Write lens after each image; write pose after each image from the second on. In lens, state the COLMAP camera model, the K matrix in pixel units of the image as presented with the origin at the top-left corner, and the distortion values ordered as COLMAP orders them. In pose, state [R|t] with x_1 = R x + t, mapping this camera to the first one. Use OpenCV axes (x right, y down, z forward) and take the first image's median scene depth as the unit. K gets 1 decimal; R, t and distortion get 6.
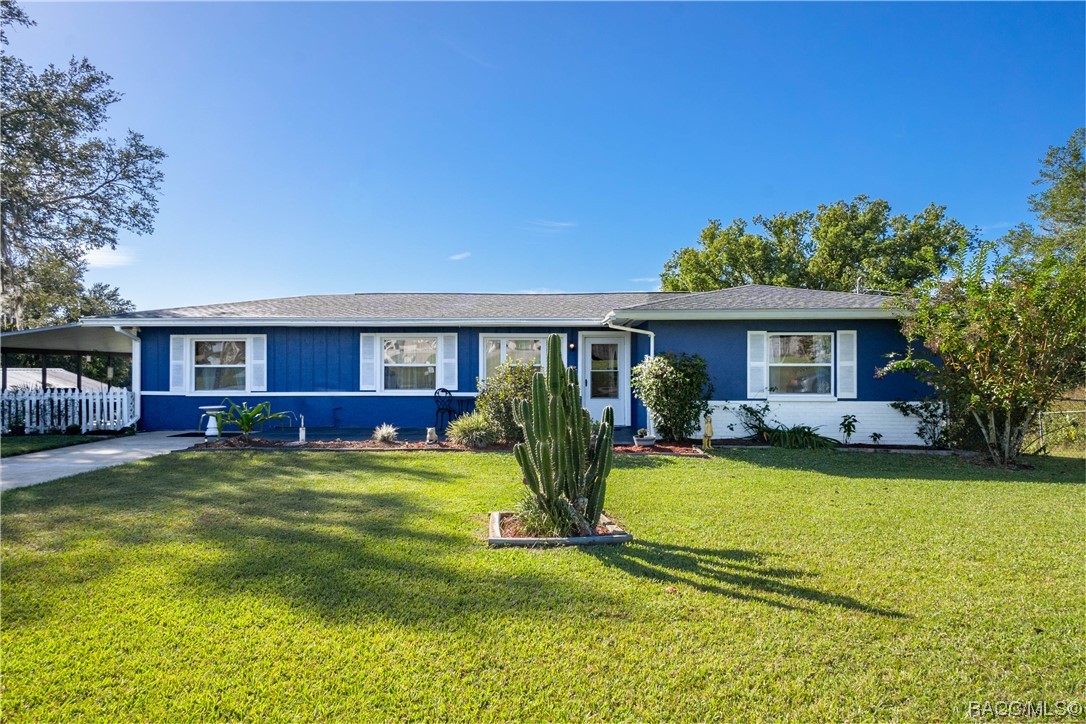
lens RADIAL K [[691.9, 0, 543.0], [0, 691.9, 362.0], [0, 0, 1]] dist [0.005815, -0.000922]
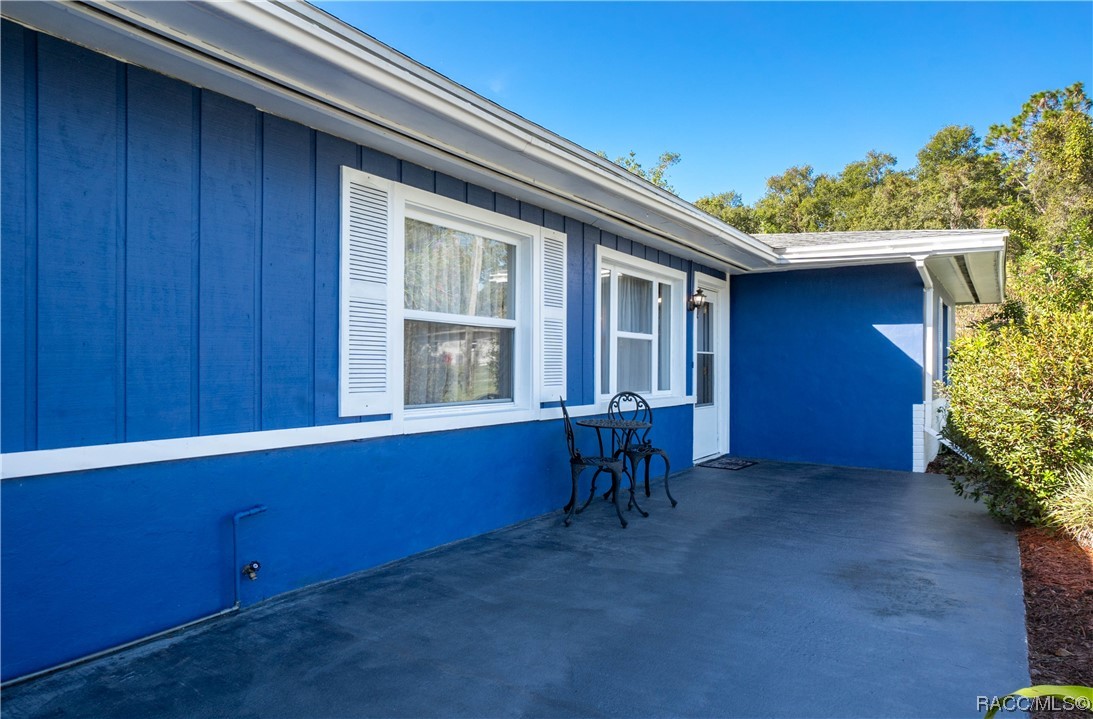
lens RADIAL K [[704.5, 0, 546.5], [0, 704.5, 359.5], [0, 0, 1]] dist [0.001965, 0.000468]
pose [[0.536984, 0.010932, 0.843521, -0.423684], [-0.021281, 0.999773, 0.000590, 0.020465], [-0.843324, -0.018268, 0.537095, 0.818111]]
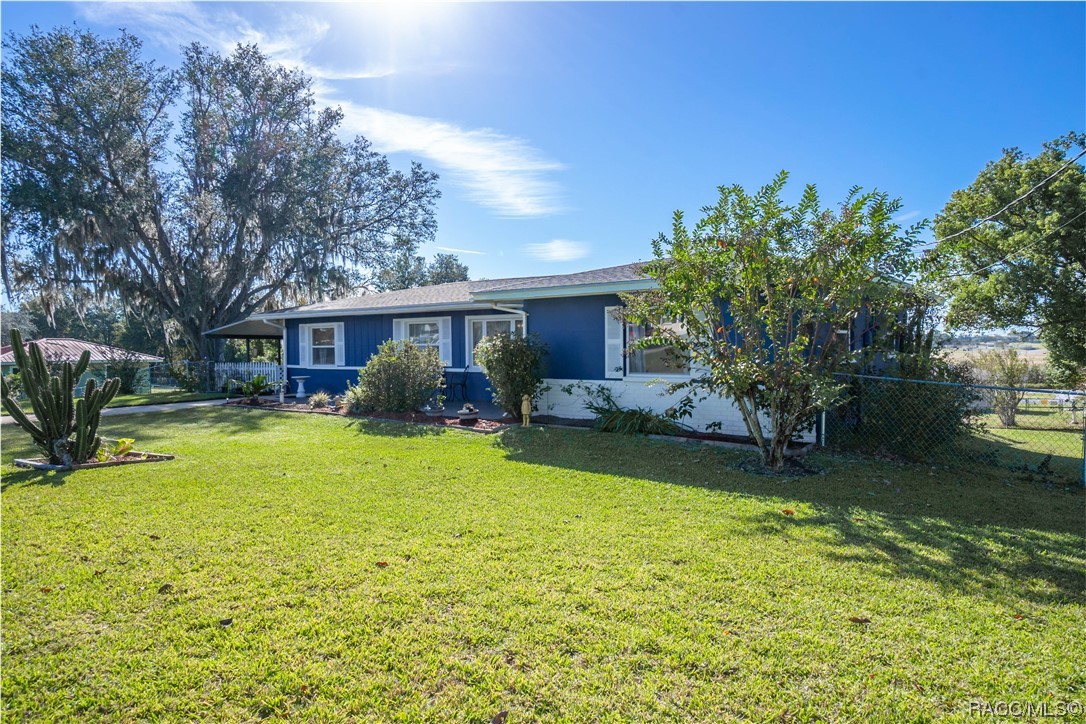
lens RADIAL K [[691.9, 0, 543.0], [0, 691.9, 362.0], [0, 0, 1]] dist [0.005815, -0.000922]
pose [[0.815270, 0.006221, -0.579047, 0.664129], [0.015143, 0.999371, 0.032058, -0.000876], [0.578883, -0.034905, 0.814663, 0.152860]]
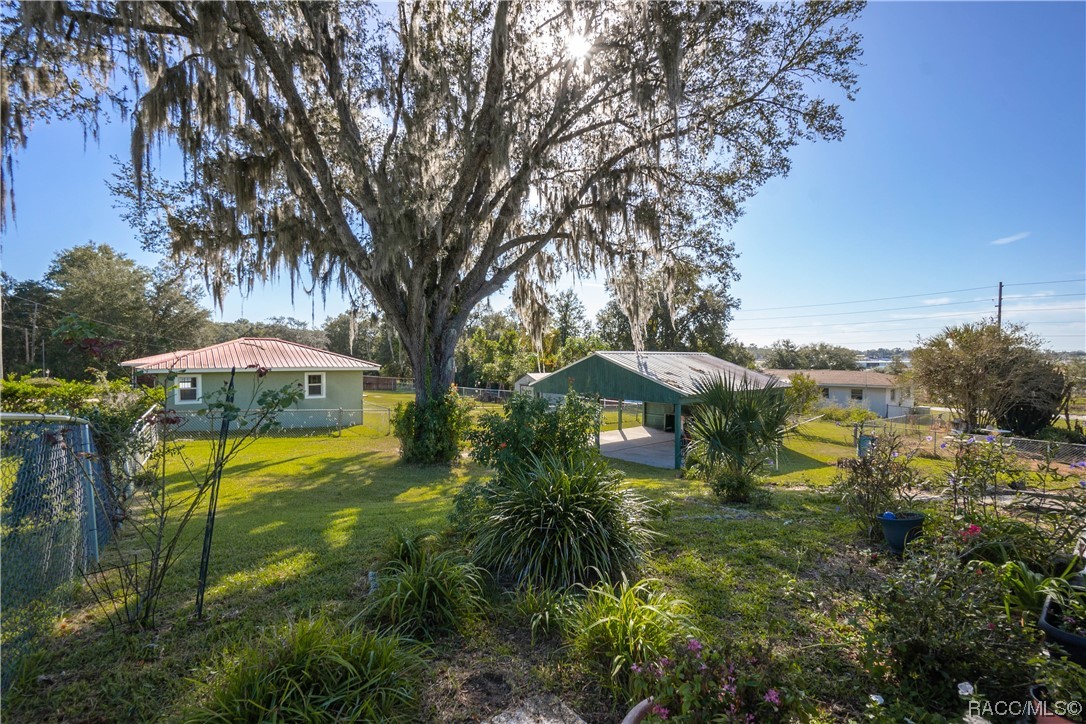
lens RADIAL K [[482.2, 0, 541.5], [0, 482.2, 366.5], [0, 0, 1]] dist [-0.070473, 0.029165]
pose [[0.644915, 0.007650, -0.764216, -0.831217], [0.018033, 0.999519, 0.025224, 0.024098], [0.764041, -0.030049, 0.644467, 1.007841]]
